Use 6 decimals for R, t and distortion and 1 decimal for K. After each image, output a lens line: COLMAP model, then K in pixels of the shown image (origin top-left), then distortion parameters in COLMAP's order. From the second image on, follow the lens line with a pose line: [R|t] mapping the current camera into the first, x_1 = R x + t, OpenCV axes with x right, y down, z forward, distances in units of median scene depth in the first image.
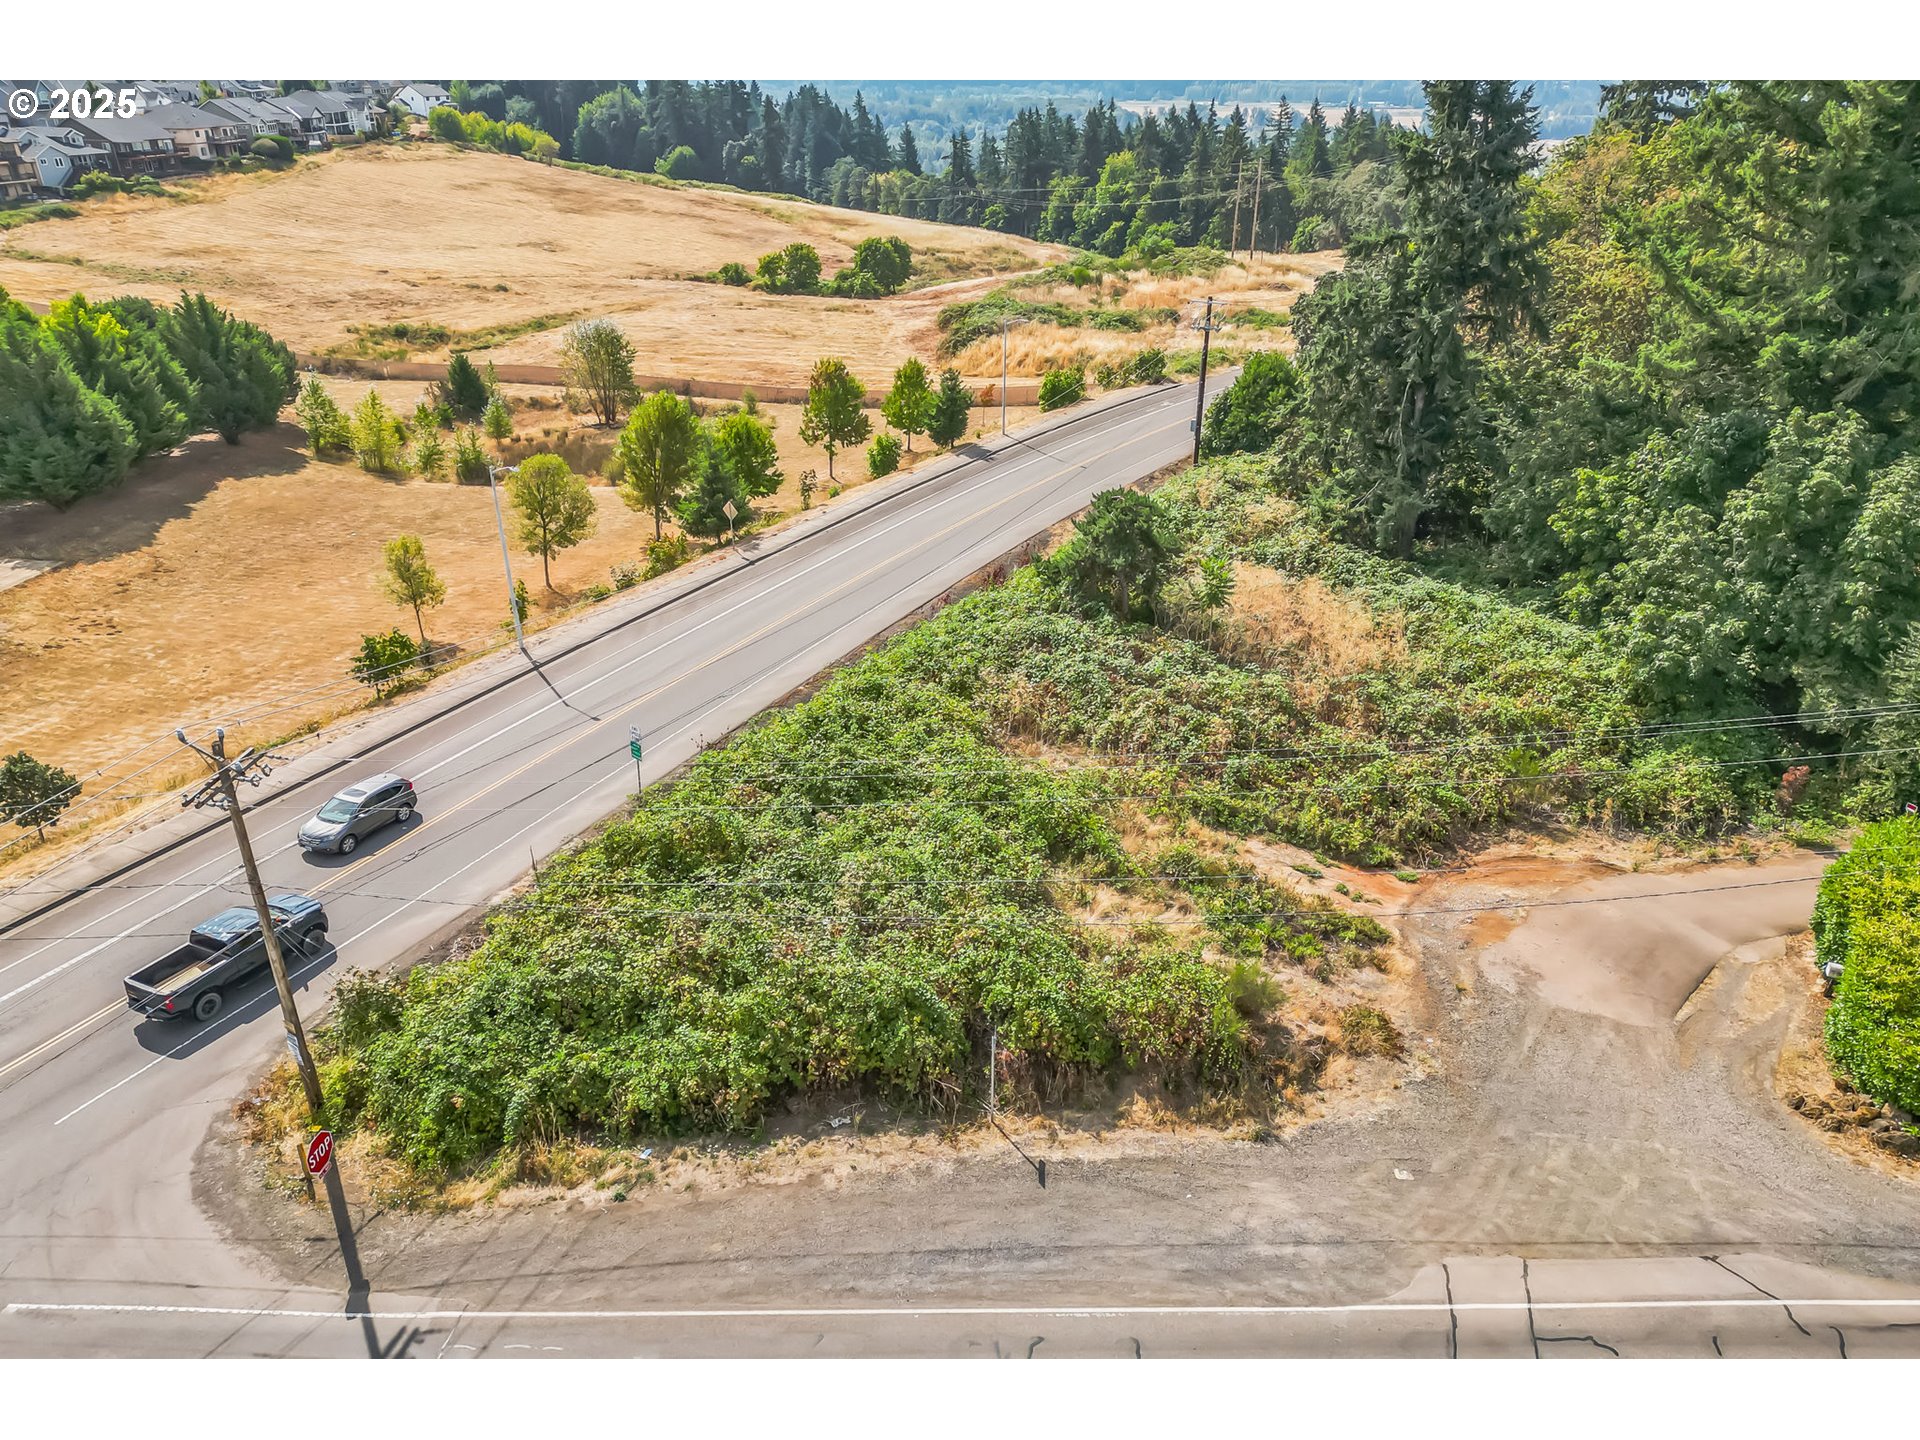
lens RADIAL K [[1338.2, 0, 953.3], [0, 1338.2, 721.1], [0, 0, 1]] dist [0.073802, -0.069492]
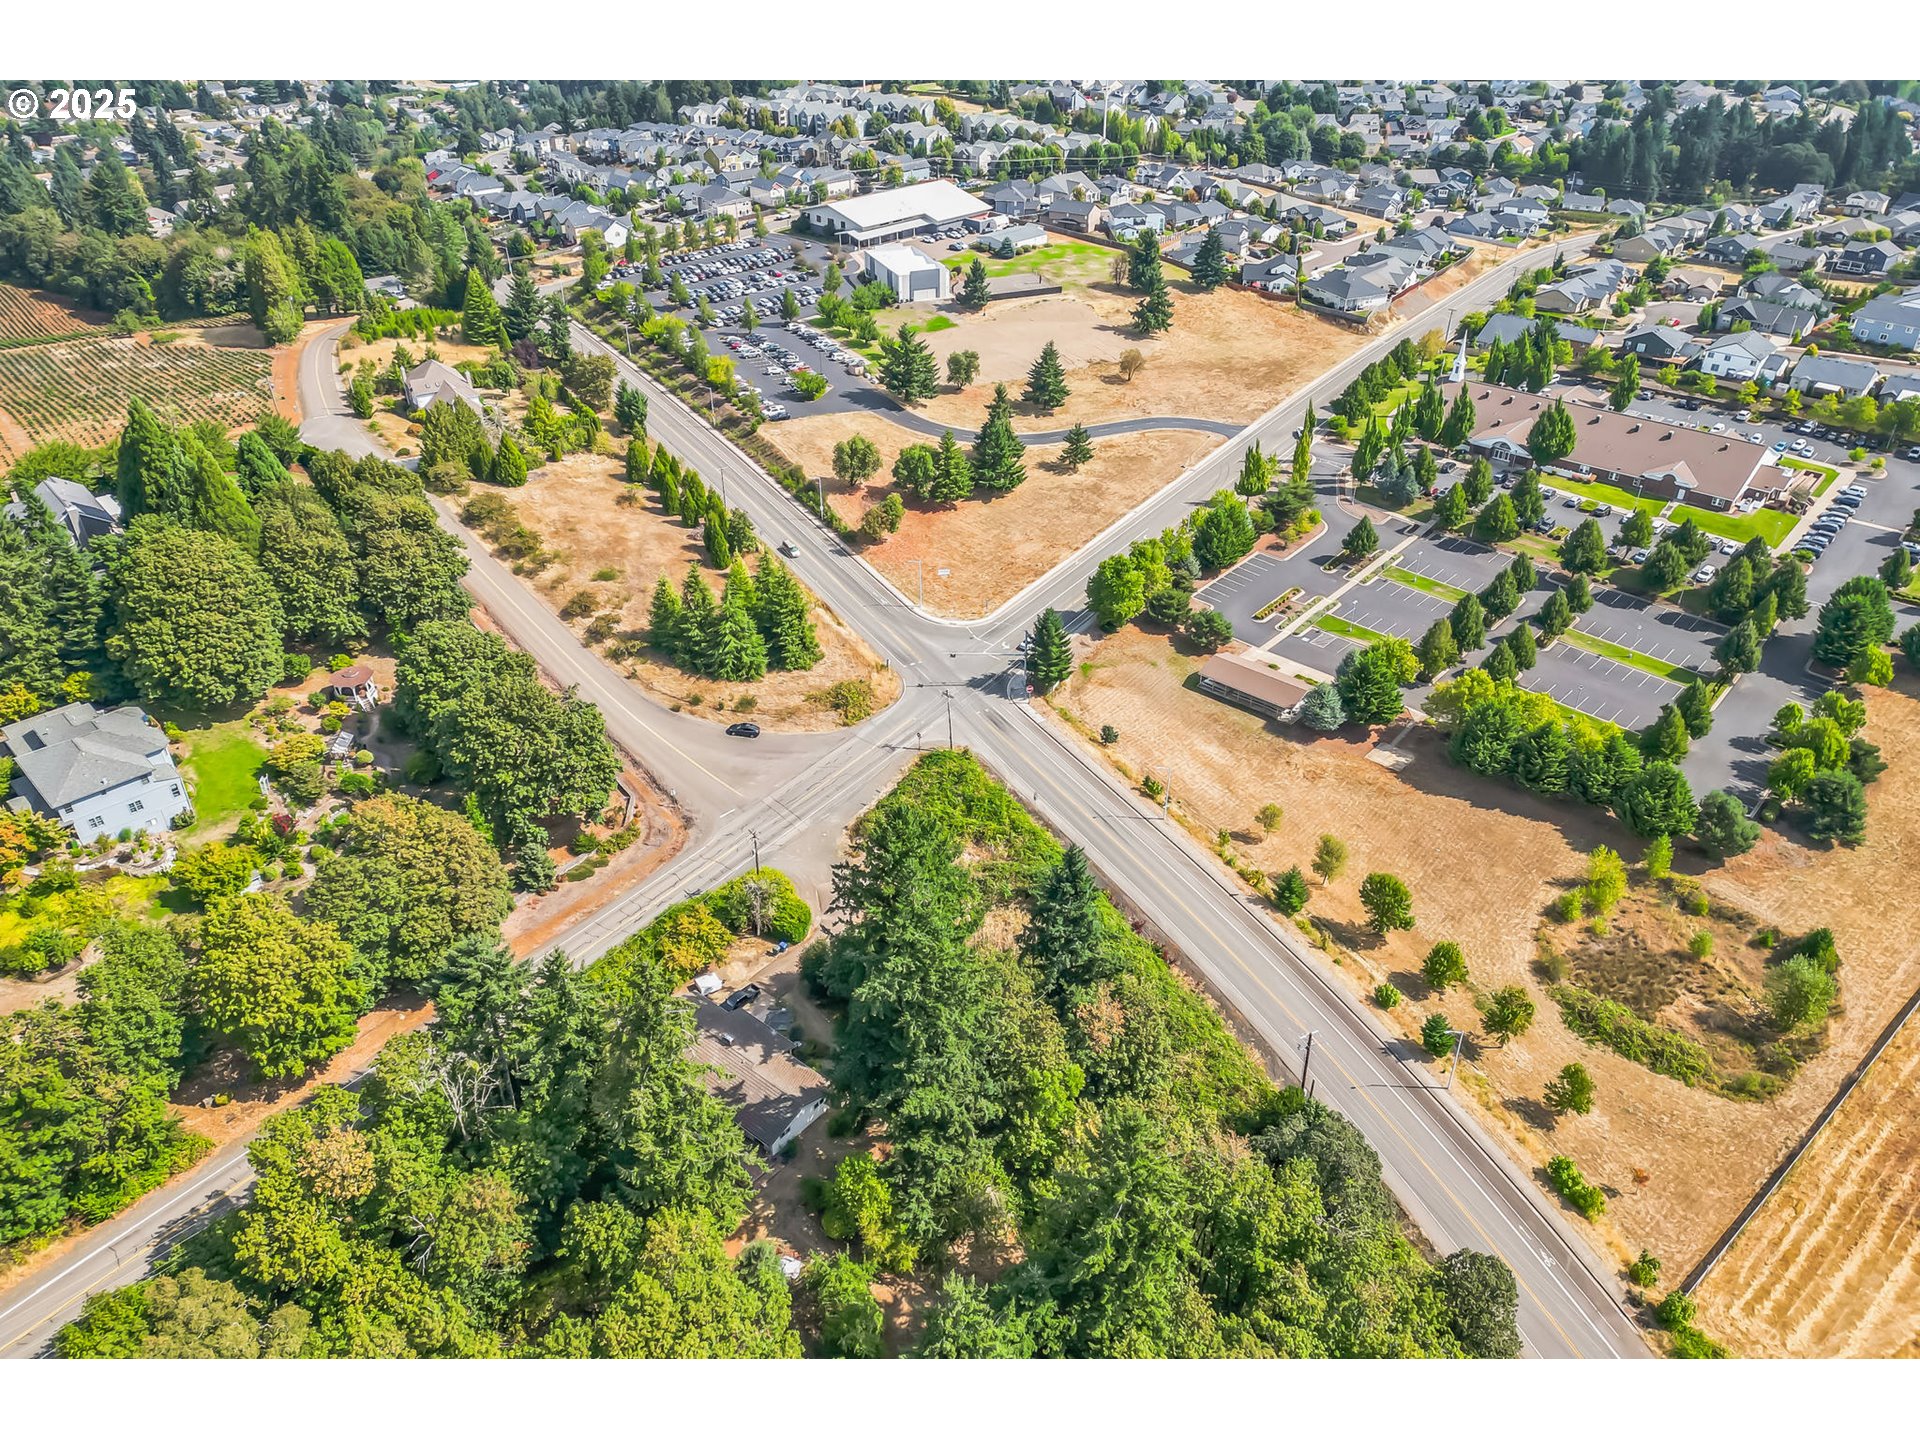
lens RADIAL K [[1338.2, 0, 953.3], [0, 1338.2, 721.1], [0, 0, 1]] dist [0.073802, -0.069492]
pose [[-0.555274, 0.450445, -0.699121, 2.432333], [-0.375451, 0.614320, 0.694008, -2.641230], [0.742096, 0.647851, -0.171996, 1.328972]]
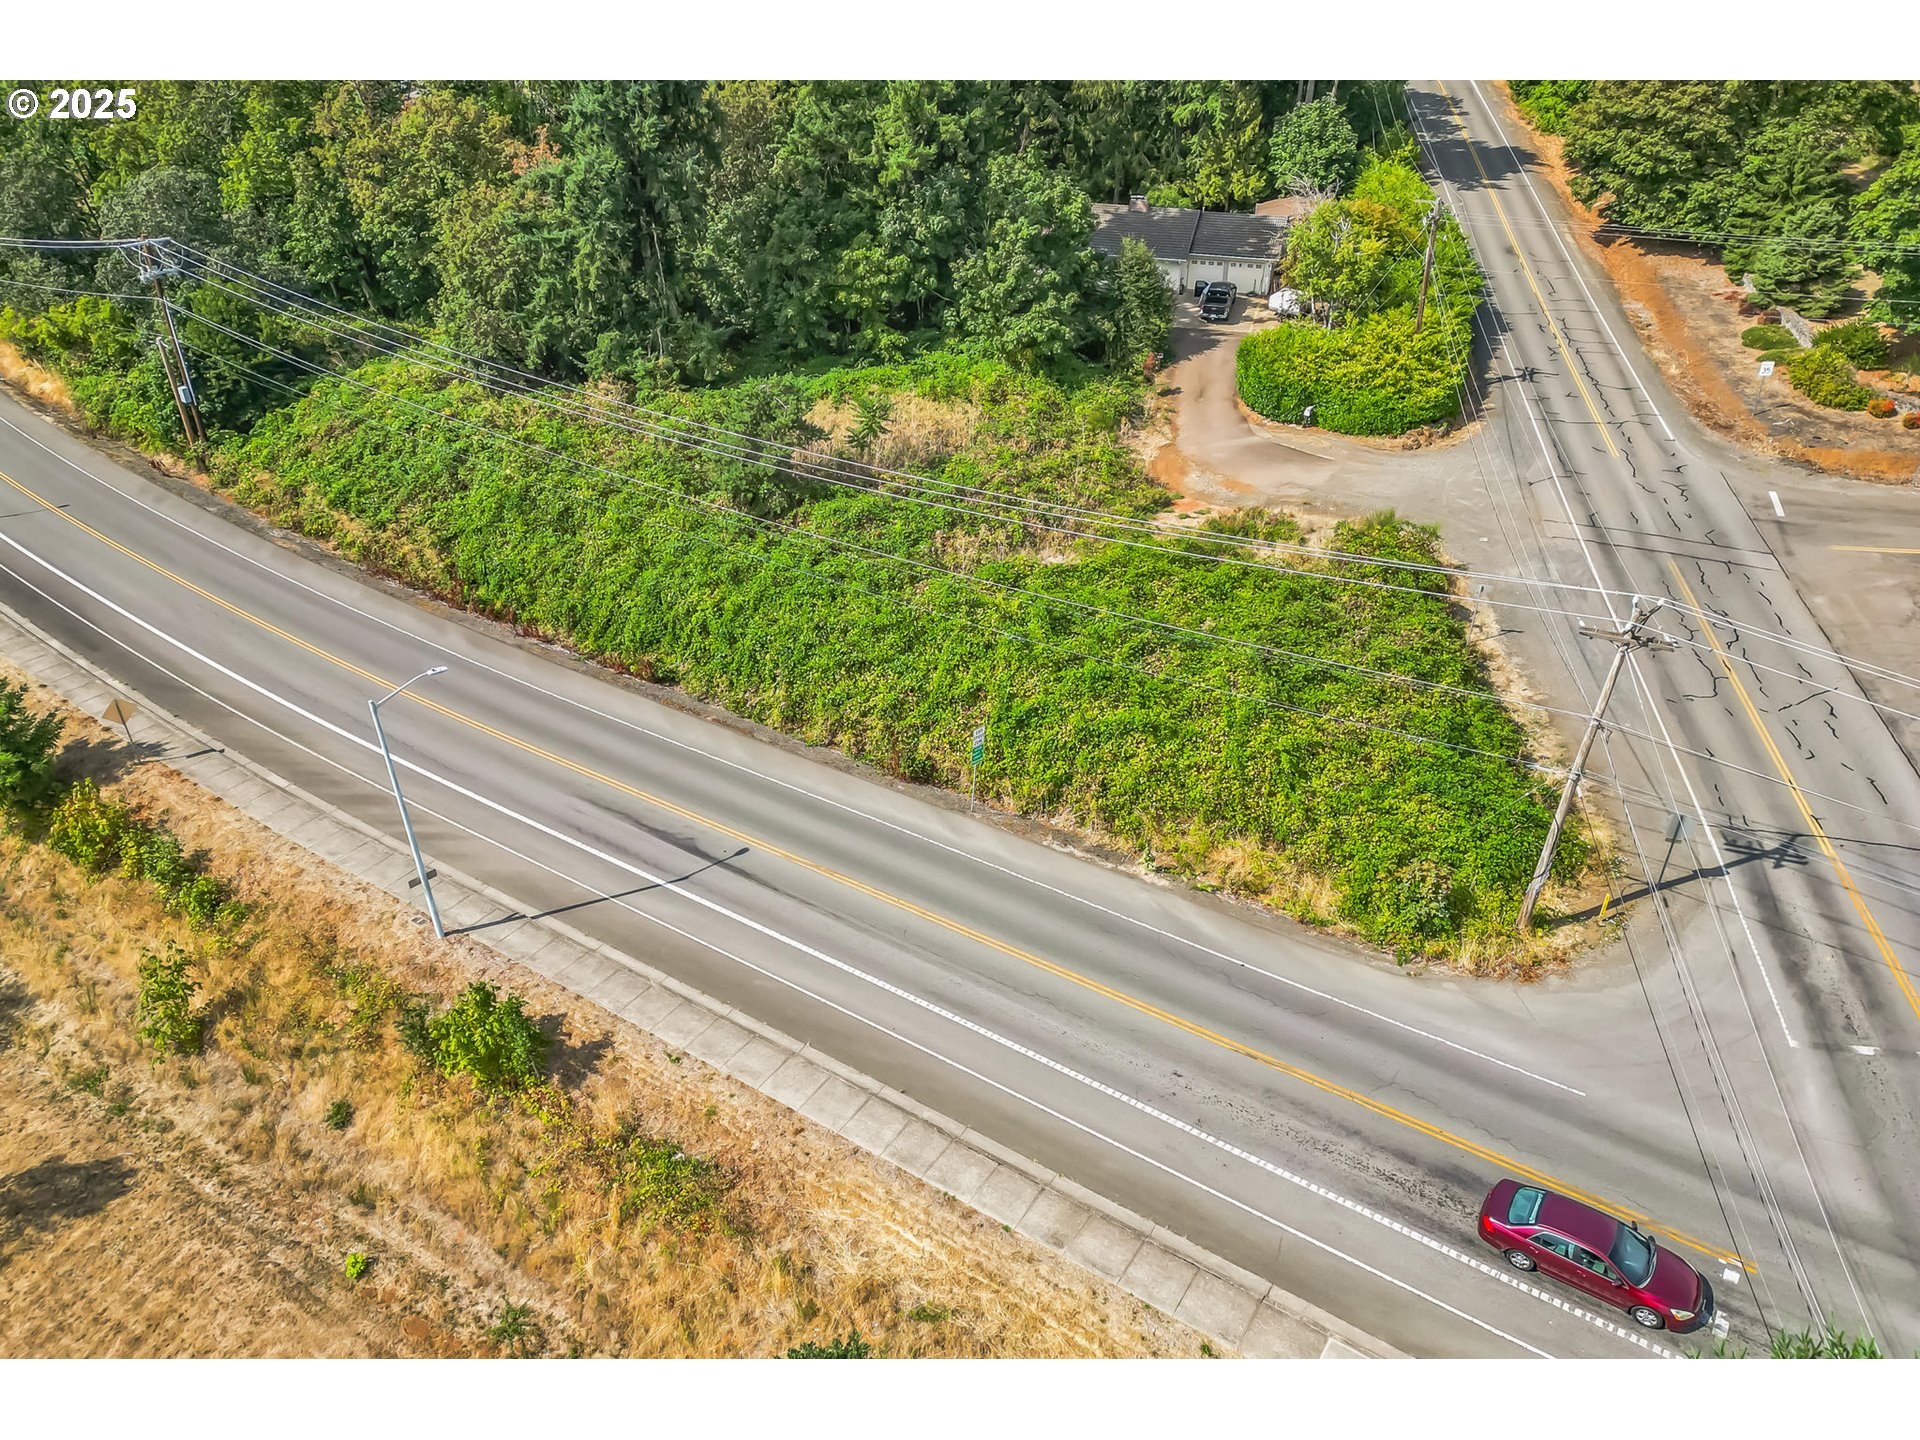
lens RADIAL K [[1338.2, 0, 953.3], [0, 1338.2, 721.1], [0, 0, 1]] dist [0.073802, -0.069492]
pose [[0.172529, -0.542017, 0.822467, -0.986613], [0.444538, 0.787963, 0.426028, -0.401532], [-0.878988, 0.292116, 0.376893, 0.650809]]
